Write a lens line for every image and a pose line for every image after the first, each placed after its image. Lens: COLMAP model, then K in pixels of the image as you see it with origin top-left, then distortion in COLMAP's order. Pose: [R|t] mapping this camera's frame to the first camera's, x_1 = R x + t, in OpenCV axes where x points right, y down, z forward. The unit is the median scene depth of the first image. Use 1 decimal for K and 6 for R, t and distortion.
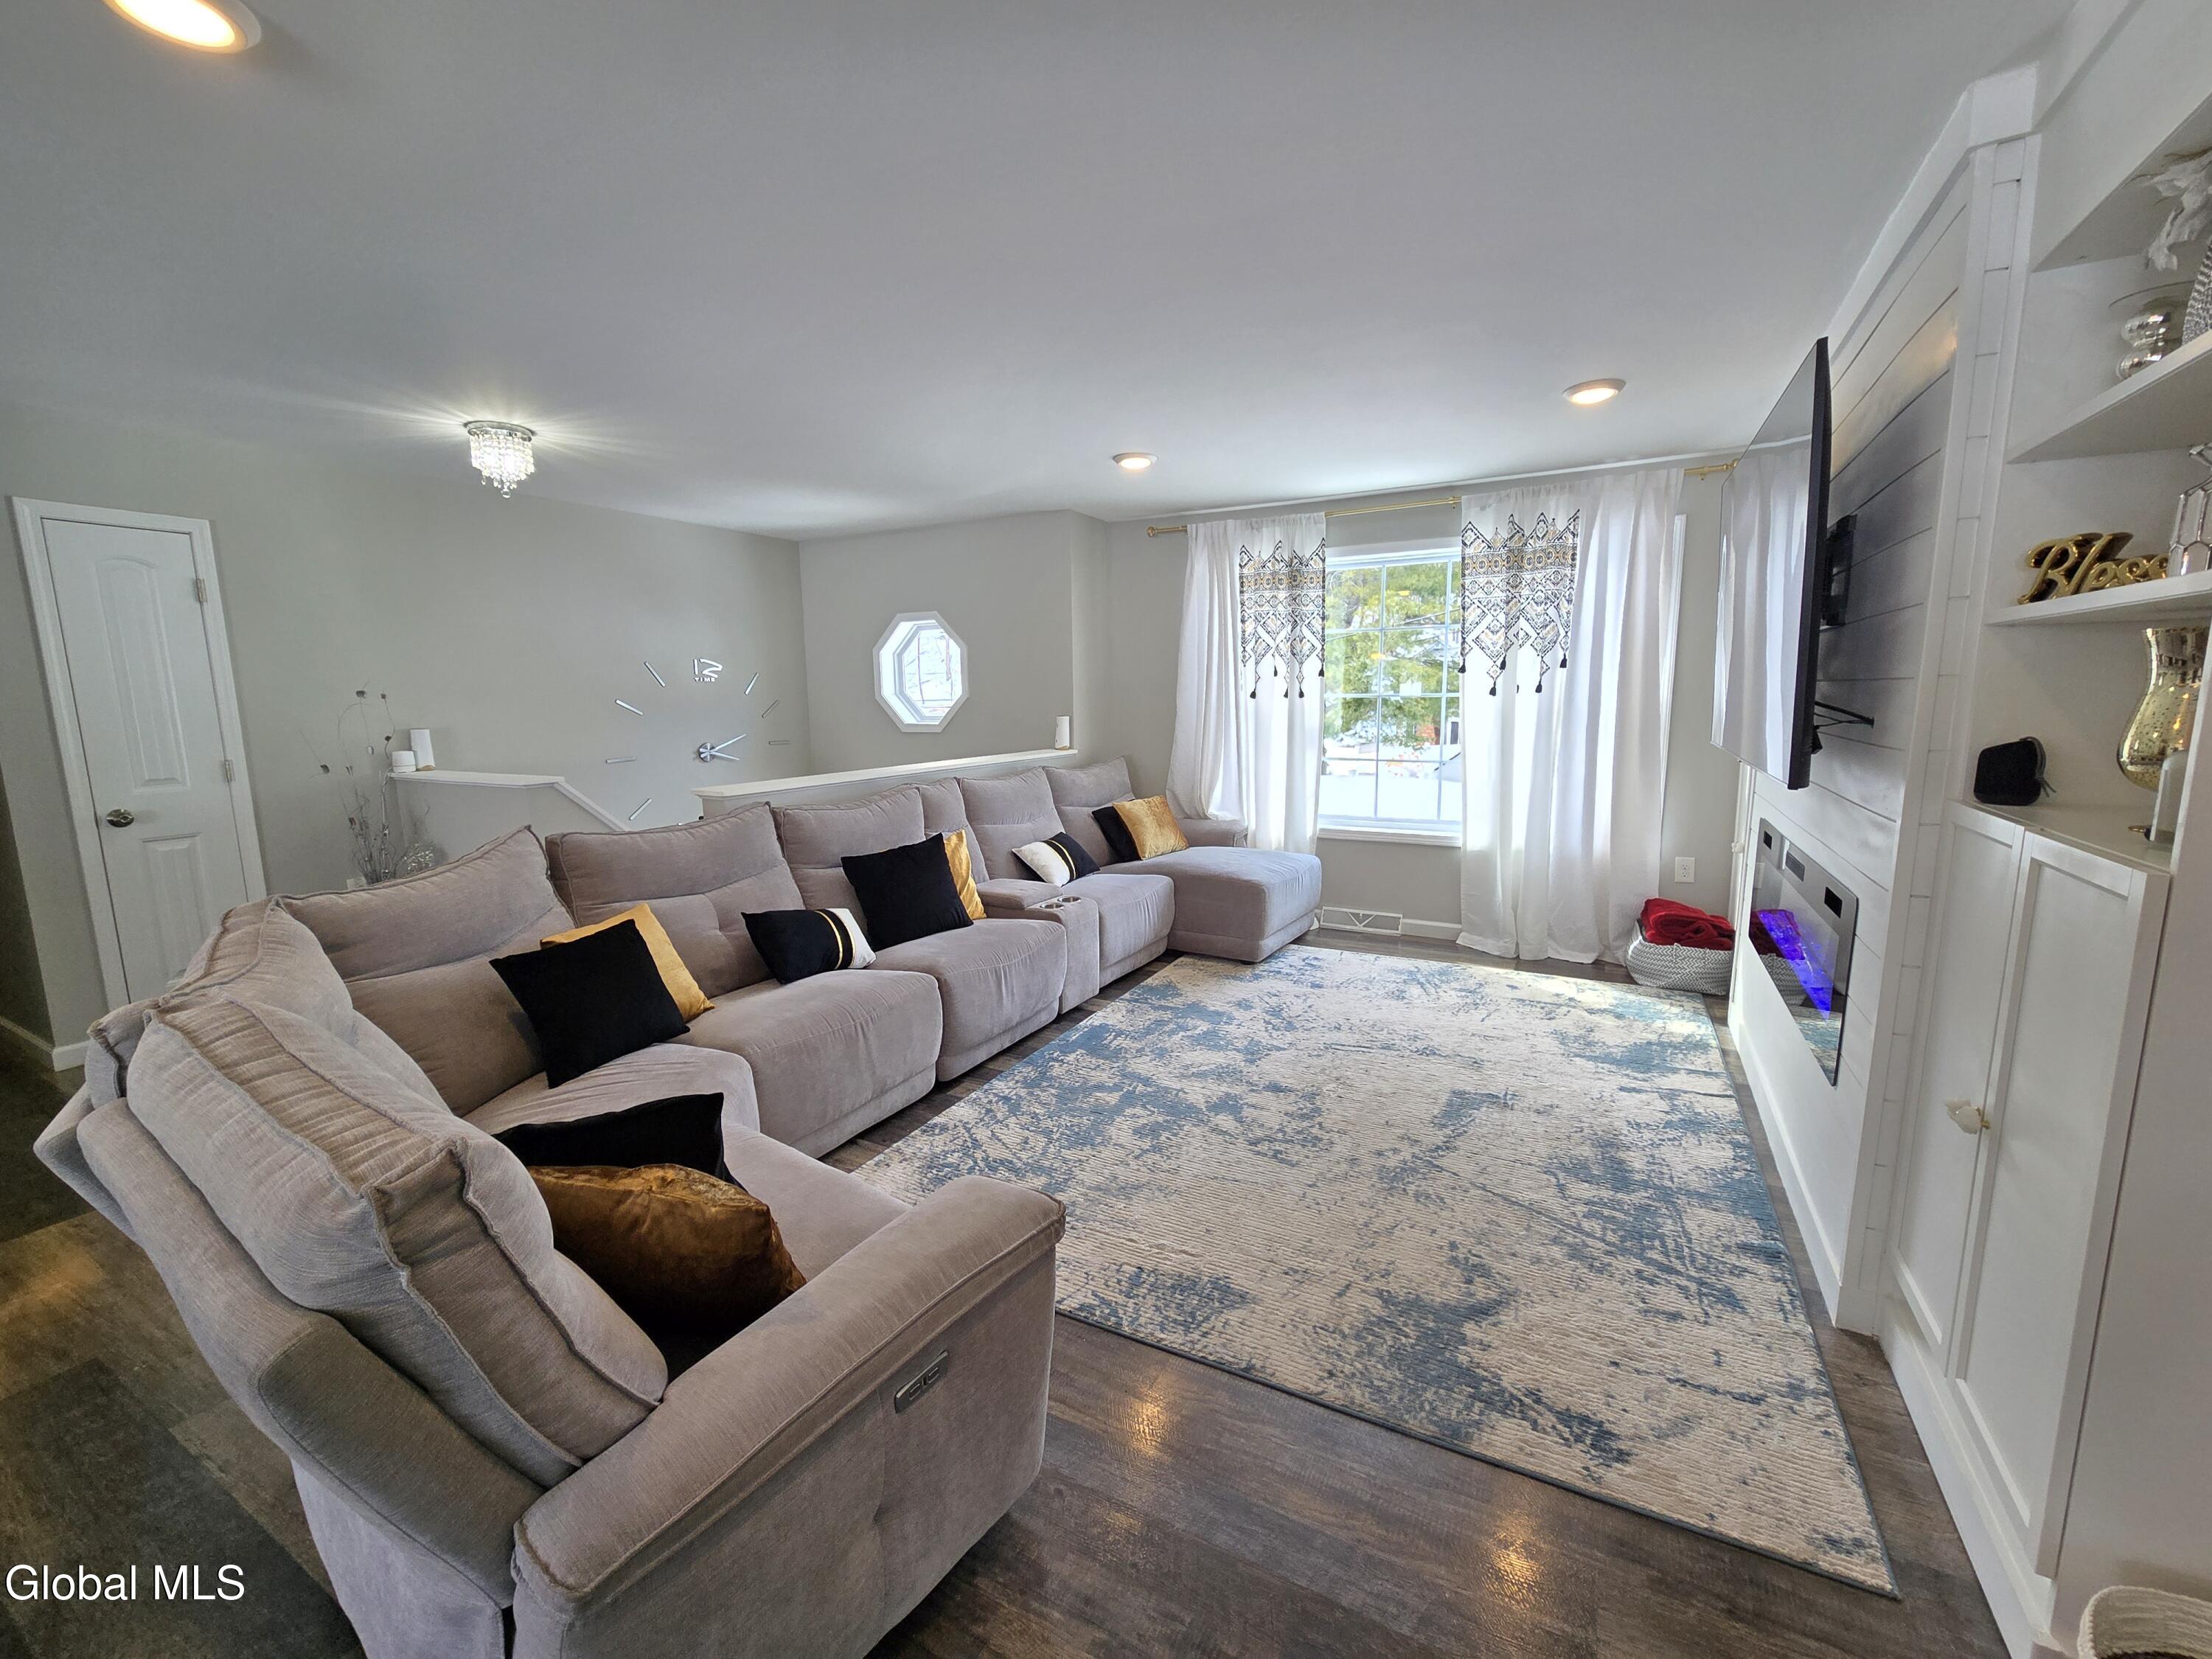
lens RADIAL K [[908.1, 0, 1103.6], [0, 908.1, 825.4], [0, 0, 1]] dist [-0.009536, 0.003360]
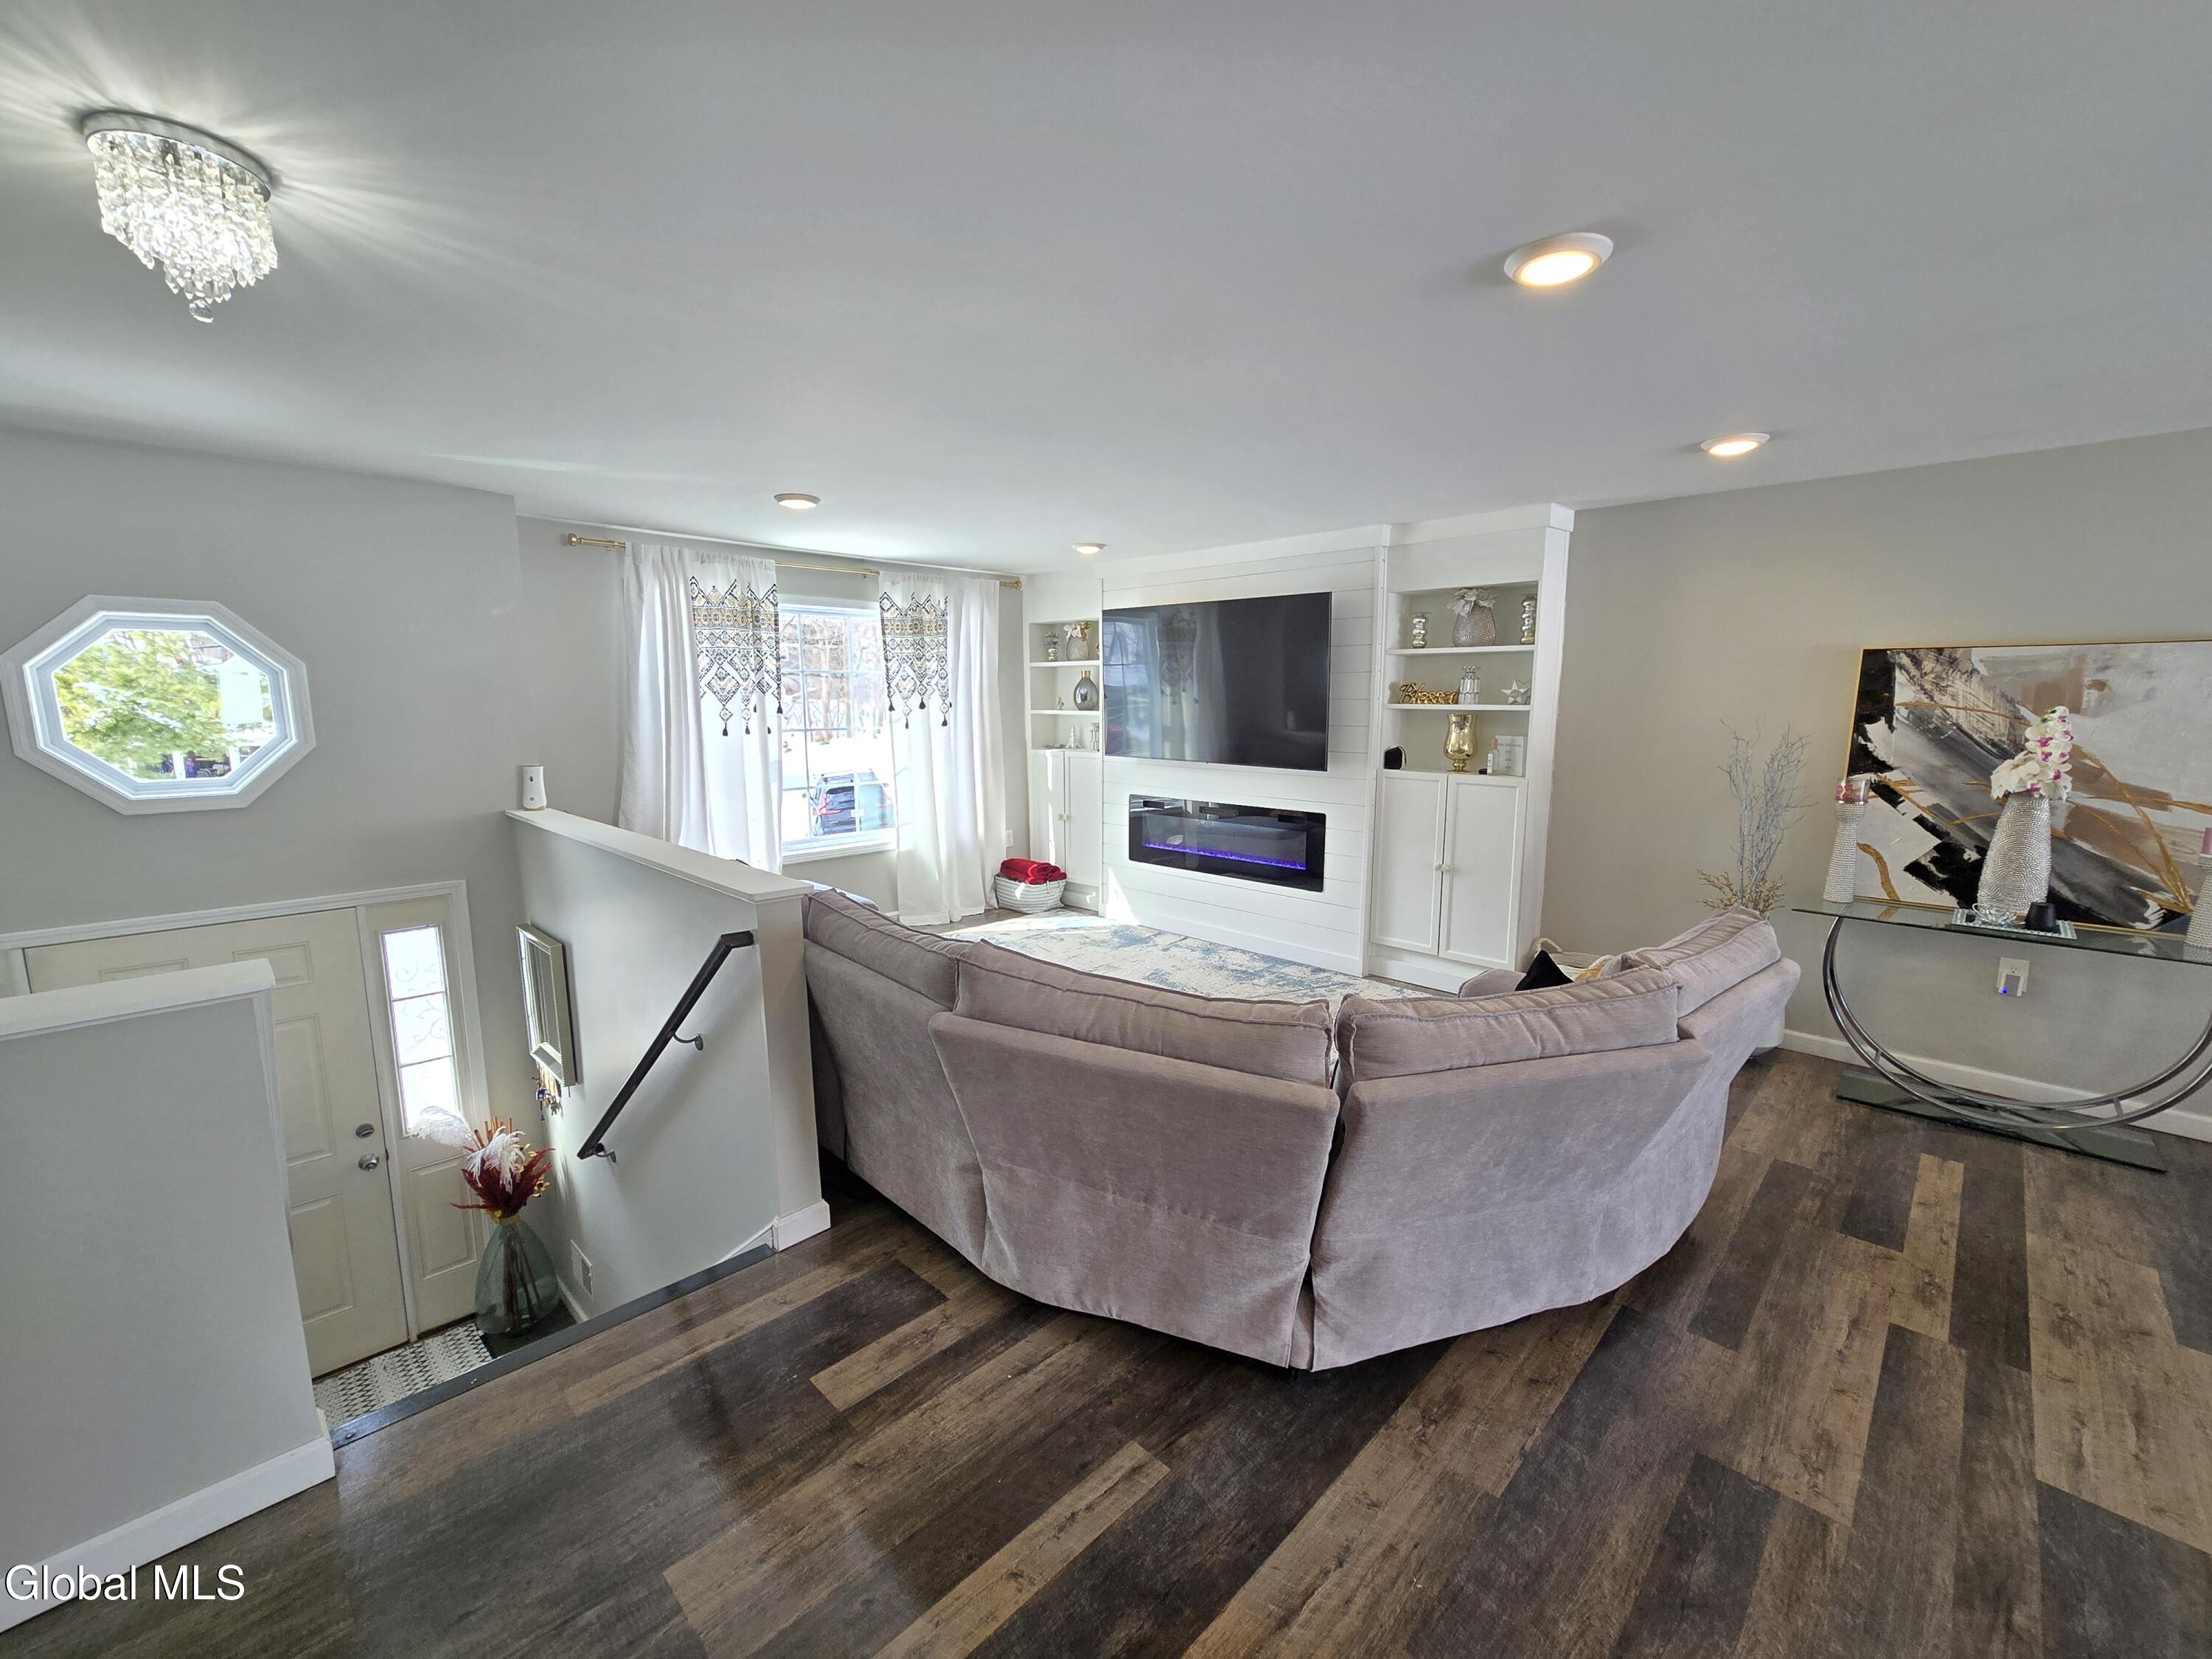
lens RADIAL K [[908.1, 0, 1097.5], [0, 908.1, 831.8], [0, 0, 1]] dist [-0.009536, 0.003360]
pose [[0.274344, -0.129648, 0.952852, -1.011954], [0.139050, 0.985805, 0.094097, -0.112181], [-0.951525, 0.106679, 0.288477, 0.521343]]
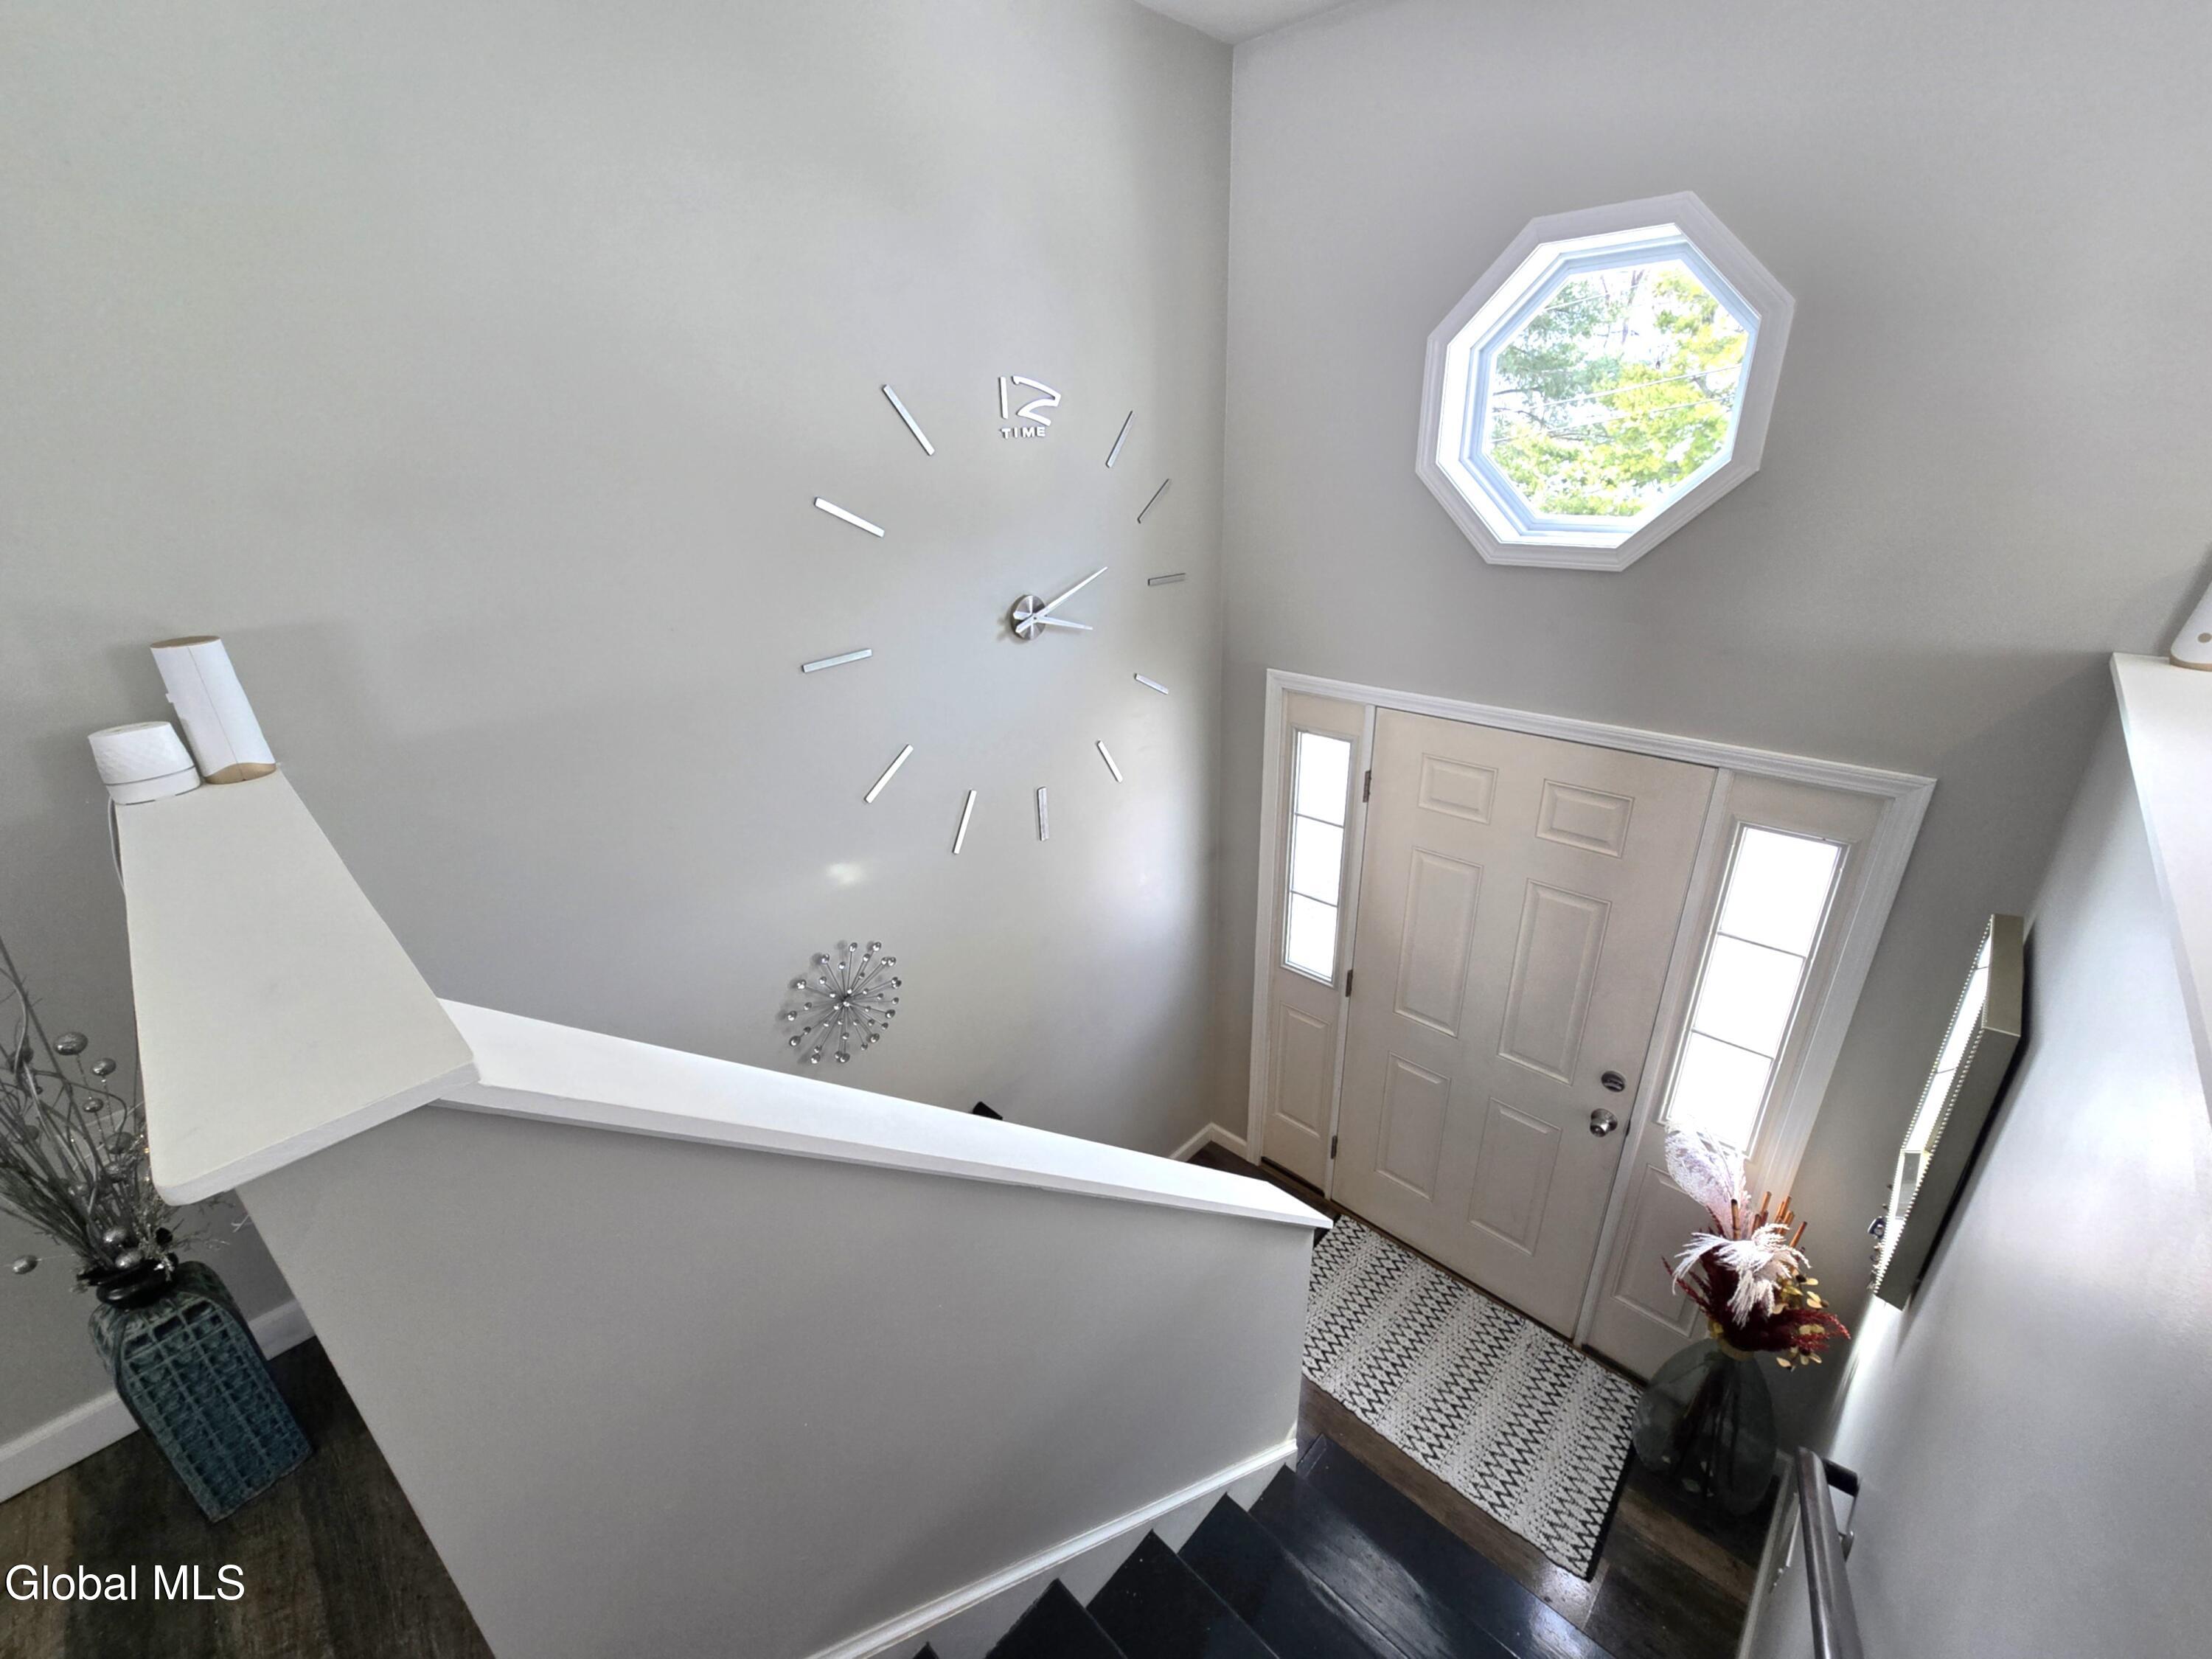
lens RADIAL K [[908.1, 0, 1085.7], [0, 908.1, 835.0], [0, 0, 1]] dist [-0.009536, 0.003360]
pose [[0.962527, 0.087488, -0.256685, -0.489398], [-0.016624, 0.963787, 0.266156, -0.160192], [0.270675, -0.251915, 0.929125, 0.978620]]
